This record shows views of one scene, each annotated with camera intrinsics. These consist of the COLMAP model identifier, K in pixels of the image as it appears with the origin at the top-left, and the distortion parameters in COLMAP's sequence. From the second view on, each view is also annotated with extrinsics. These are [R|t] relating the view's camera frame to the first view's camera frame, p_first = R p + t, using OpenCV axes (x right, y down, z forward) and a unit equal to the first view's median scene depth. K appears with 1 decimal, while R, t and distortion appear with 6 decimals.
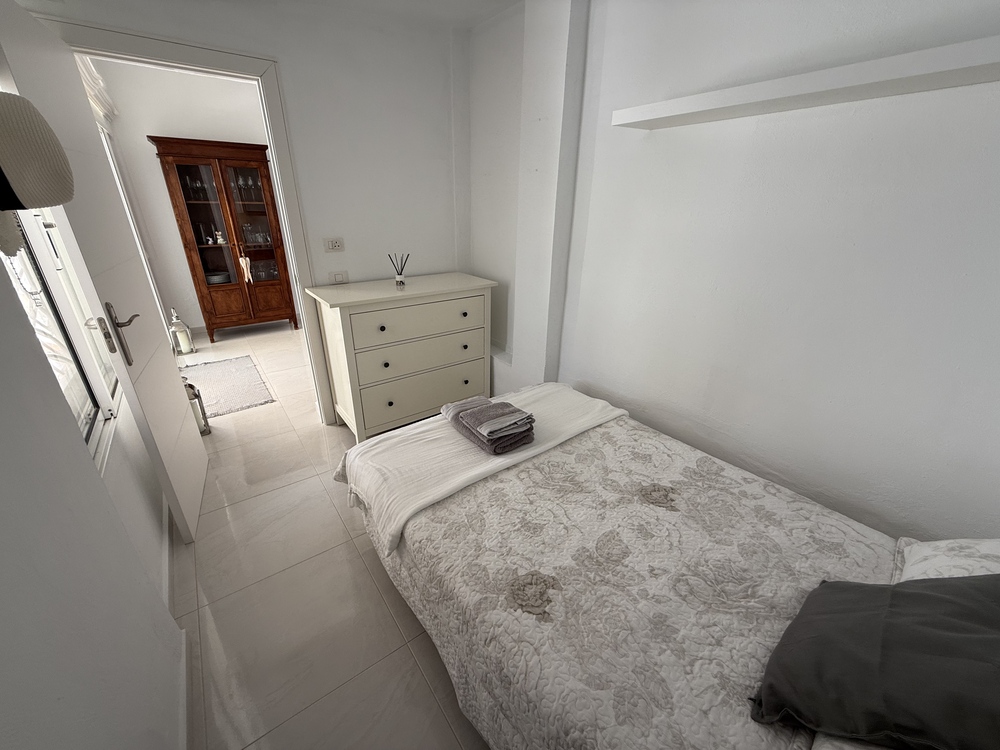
lens RADIAL K [[399.7, 0, 500.3], [0, 399.7, 376.4], [0, 0, 1]] dist [-0.000134, 0.000014]
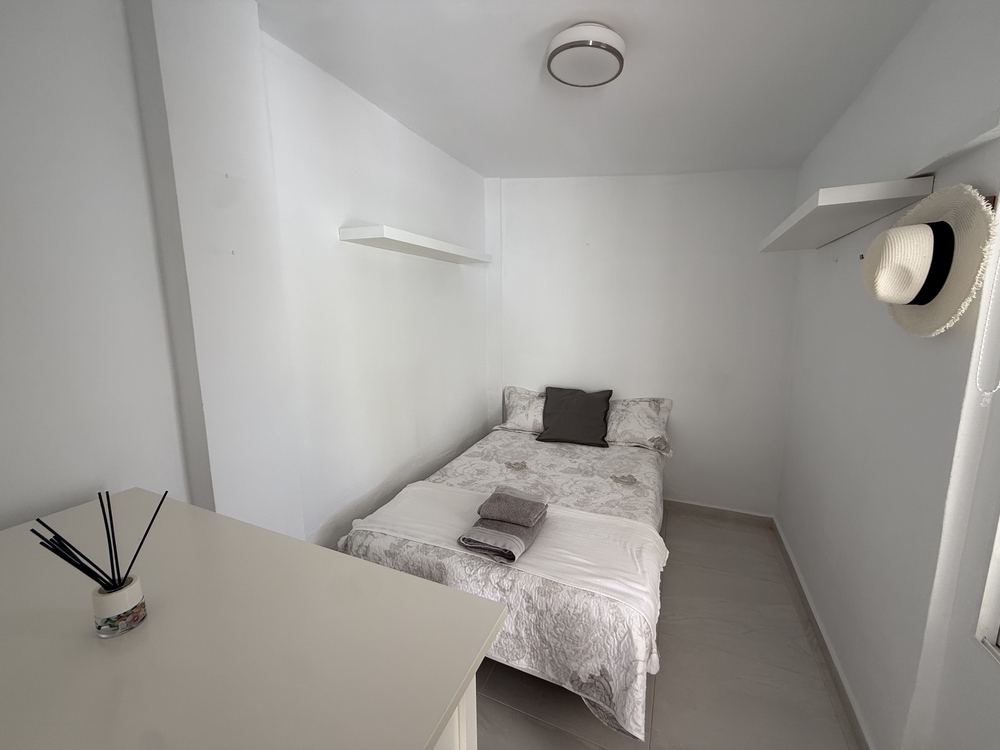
lens RADIAL K [[399.7, 0, 496.0], [0, 399.7, 370.2], [0, 0, 1]] dist [-0.000134, 0.000014]
pose [[-0.476298, -0.142593, 0.867645, -1.016104], [0.349596, 0.874706, 0.335666, -0.682772], [-0.806798, 0.463202, -0.366771, 1.575102]]
